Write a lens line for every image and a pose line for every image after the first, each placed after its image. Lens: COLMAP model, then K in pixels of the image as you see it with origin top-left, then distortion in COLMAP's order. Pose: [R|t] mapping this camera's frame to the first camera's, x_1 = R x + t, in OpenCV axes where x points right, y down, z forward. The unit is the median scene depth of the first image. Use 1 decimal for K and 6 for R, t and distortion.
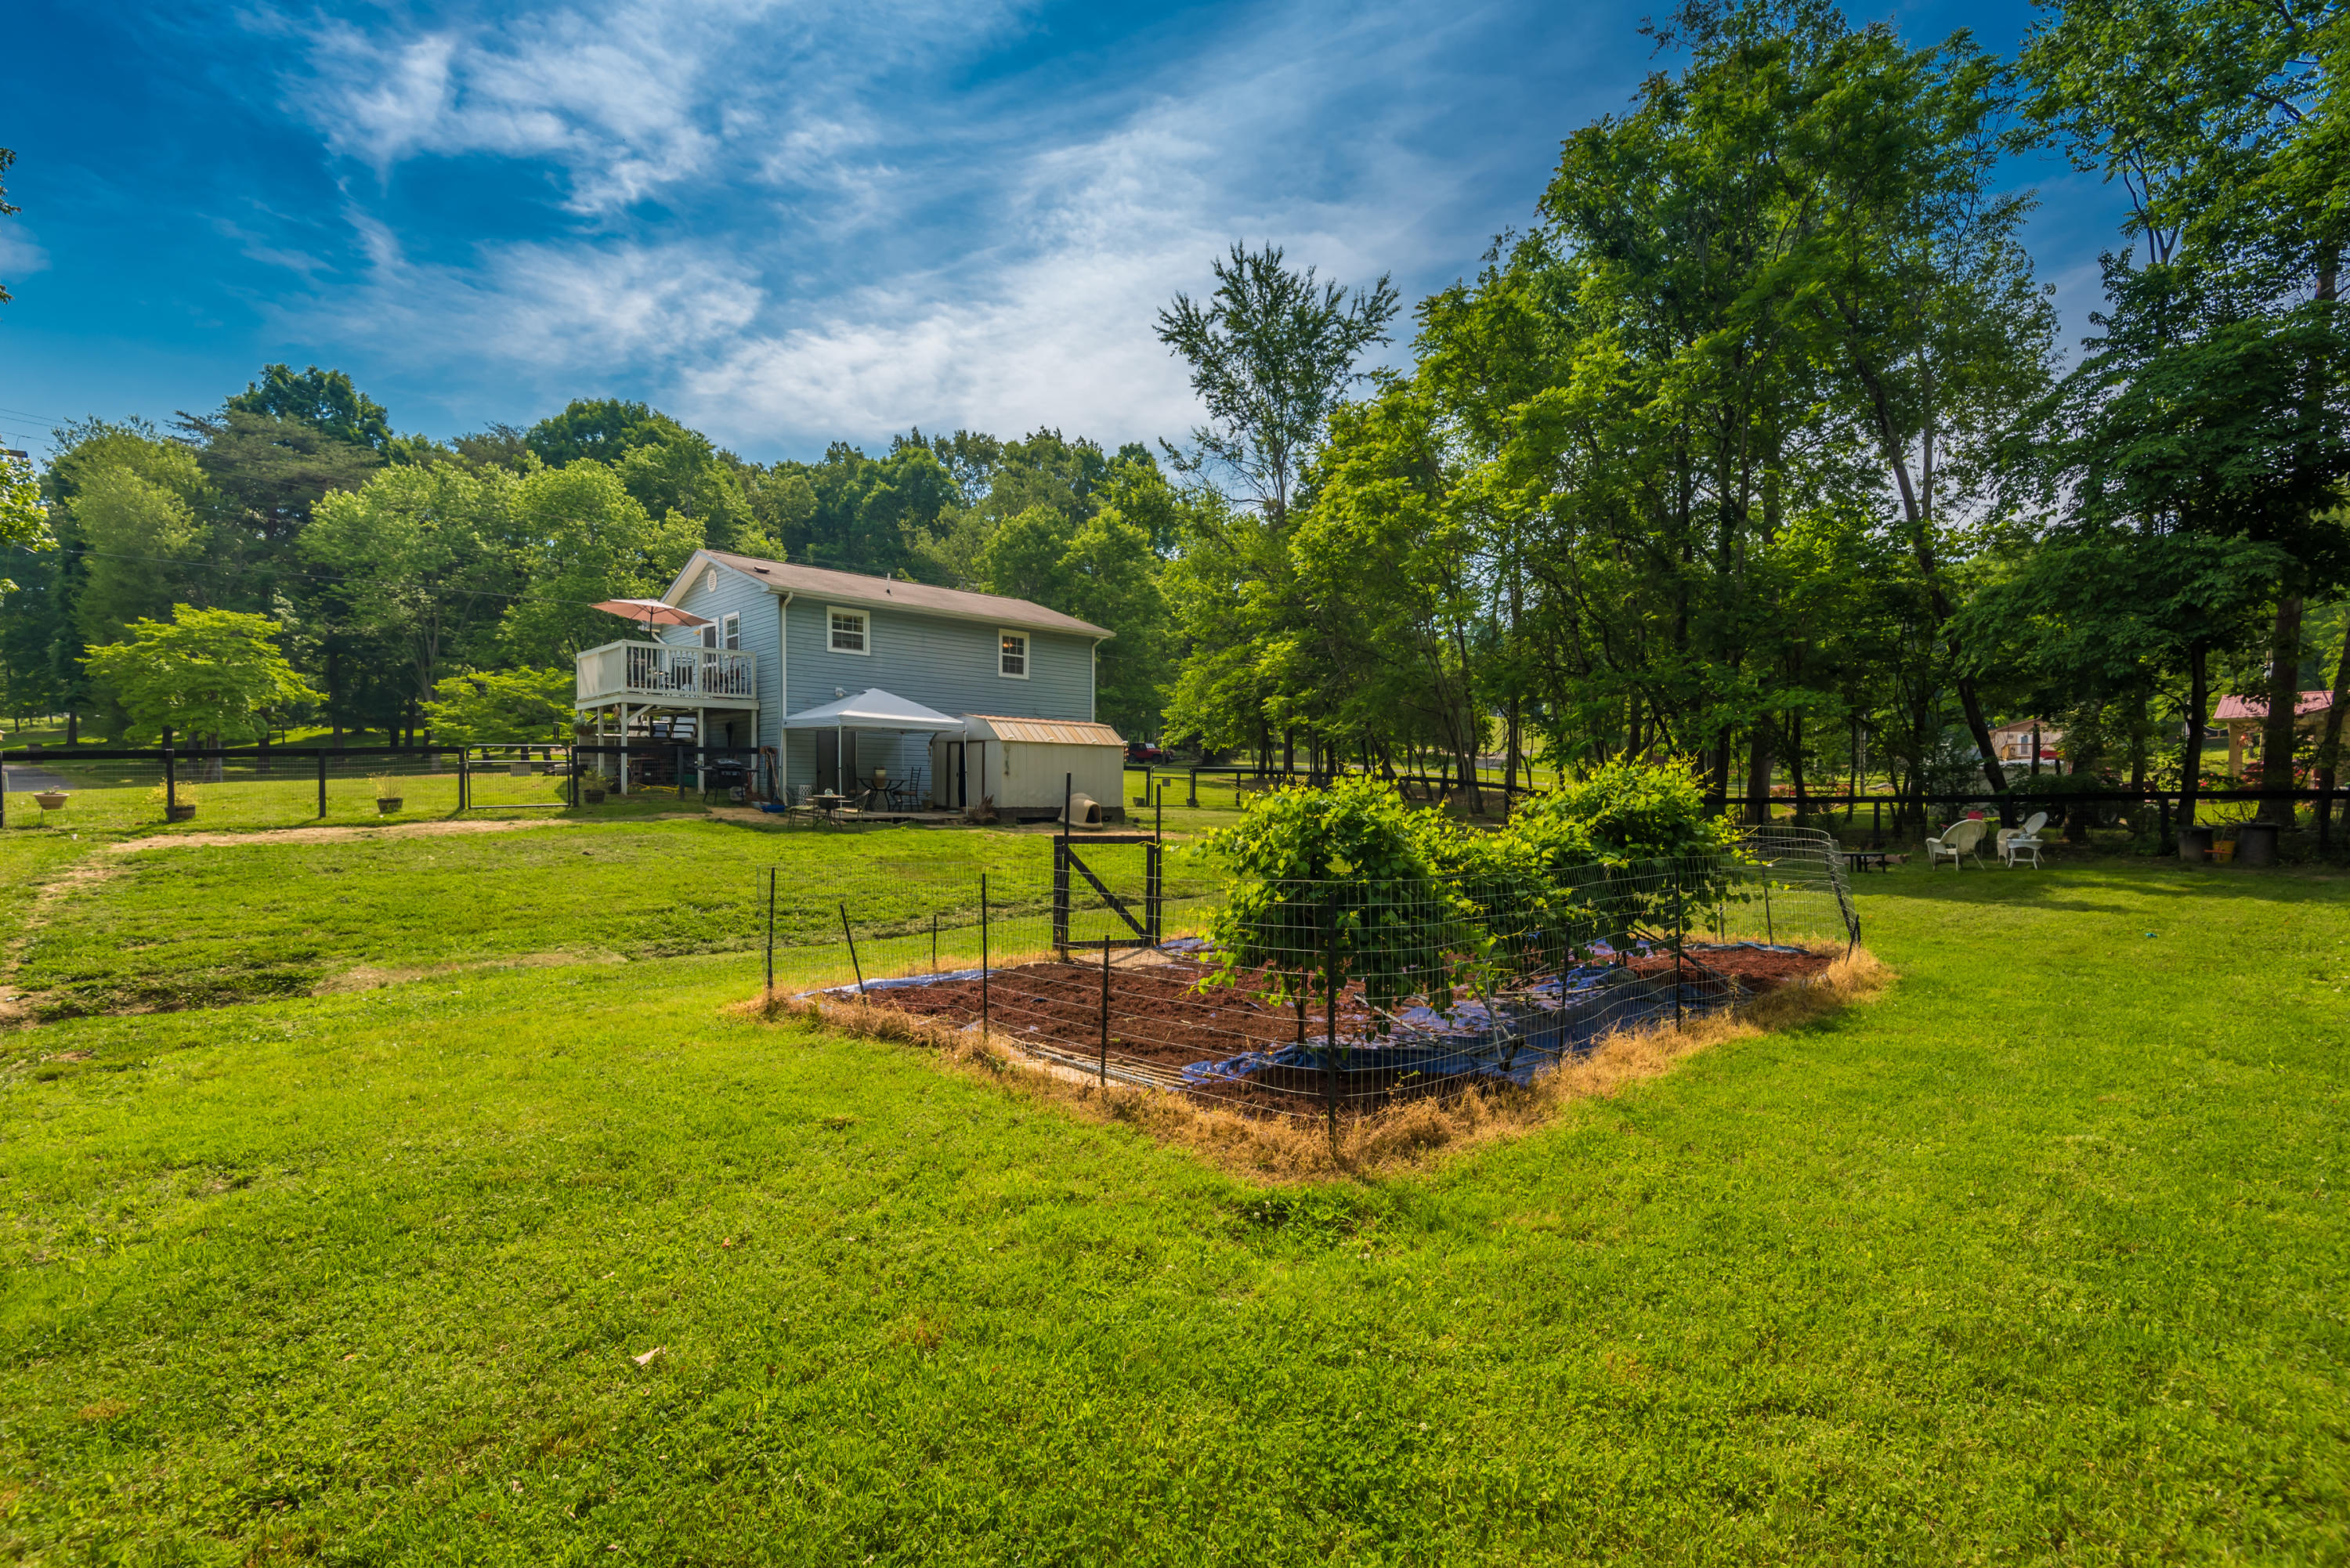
lens RADIAL K [[1081.7, 0, 1181.9], [0, 1081.7, 849.4], [0, 0, 1]] dist [0.038308, -0.024472]
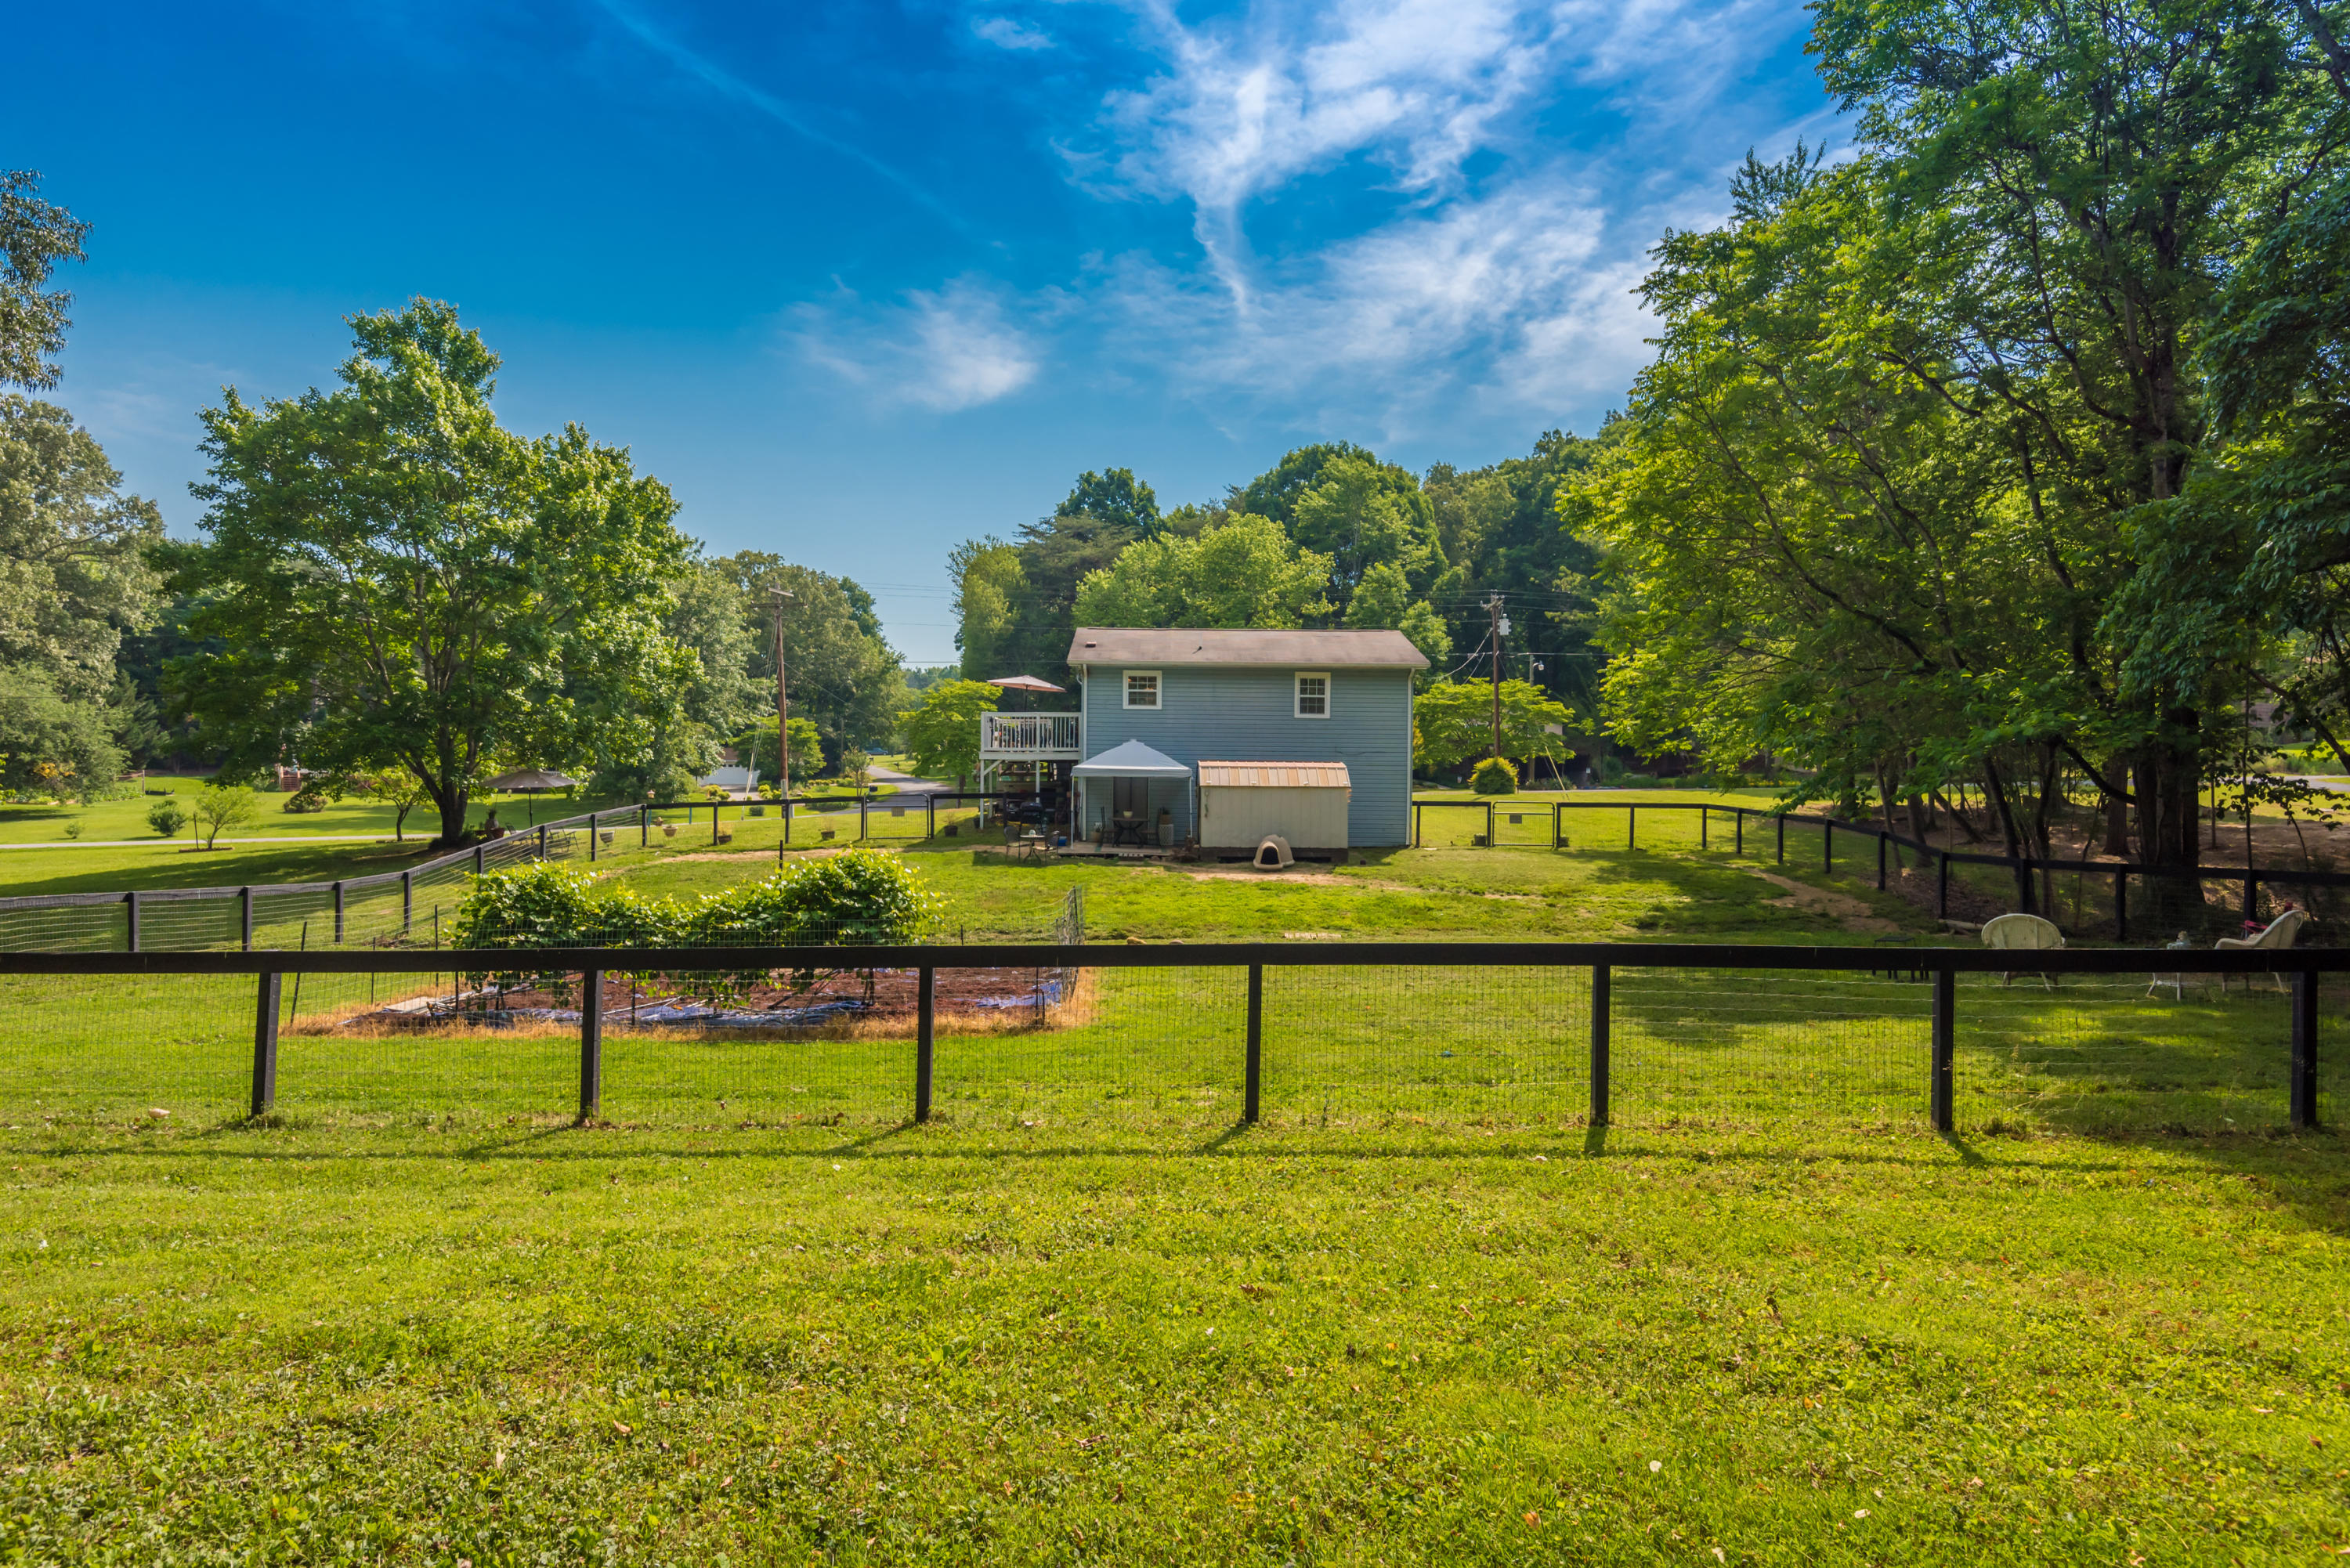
lens RADIAL K [[1241.8, 0, 1175.0], [0, 1241.8, 784.0], [0, 0, 1]] dist [0.073370, -0.047112]
pose [[0.737892, -0.002048, -0.674916, 0.322727], [-0.040262, 0.998081, -0.047048, -0.020818], [0.673717, 0.061890, 0.736393, 0.028215]]
